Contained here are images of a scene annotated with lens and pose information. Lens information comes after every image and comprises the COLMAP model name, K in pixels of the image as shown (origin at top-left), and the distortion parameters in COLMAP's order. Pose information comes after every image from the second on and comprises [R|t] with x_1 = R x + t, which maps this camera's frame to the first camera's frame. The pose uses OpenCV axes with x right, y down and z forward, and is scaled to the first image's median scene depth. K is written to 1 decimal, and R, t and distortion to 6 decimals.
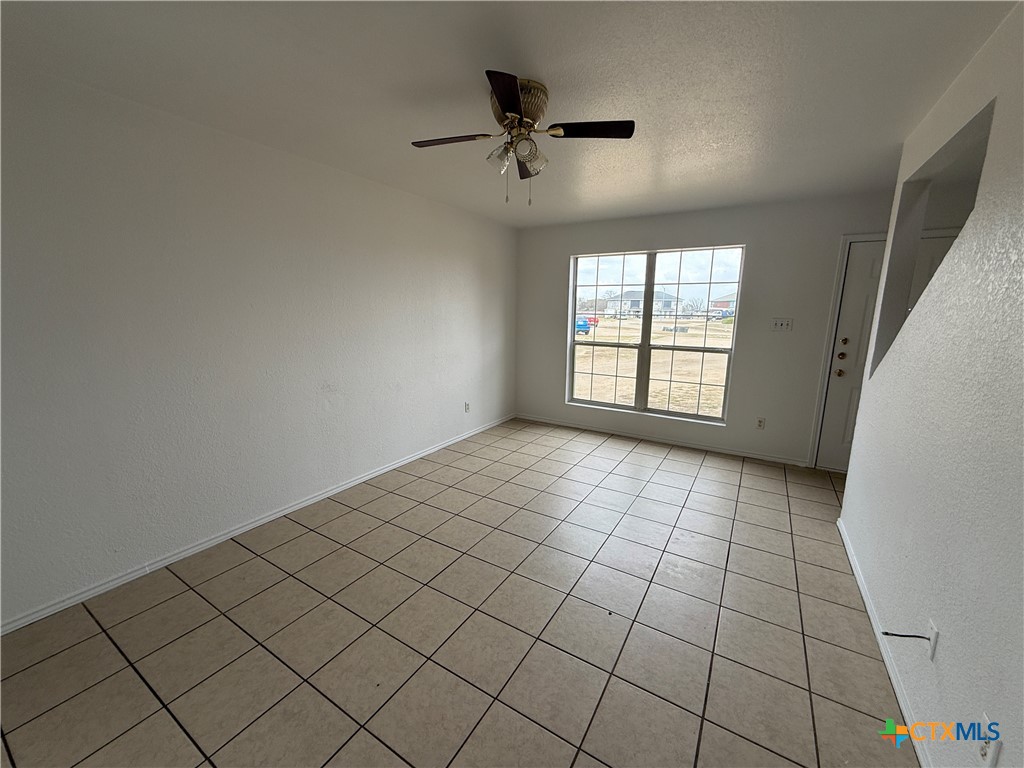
lens RADIAL K [[406.9, 0, 508.8], [0, 406.9, 383.5], [0, 0, 1]] dist [-0.001291, 0.000068]
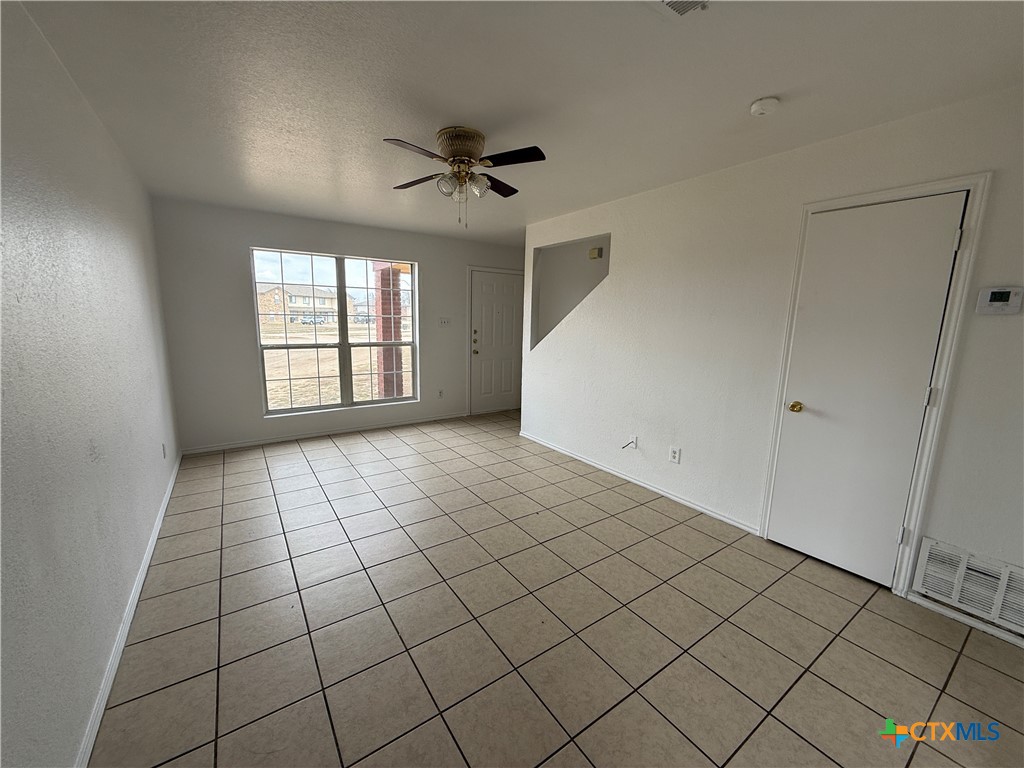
lens RADIAL K [[406.9, 0, 508.8], [0, 406.9, 383.5], [0, 0, 1]] dist [-0.001291, 0.000068]
pose [[0.408838, -0.157343, 0.898941, -0.468198], [0.147486, 0.983468, 0.105061, -0.041586], [-0.900610, 0.089628, 0.425285, 0.173263]]
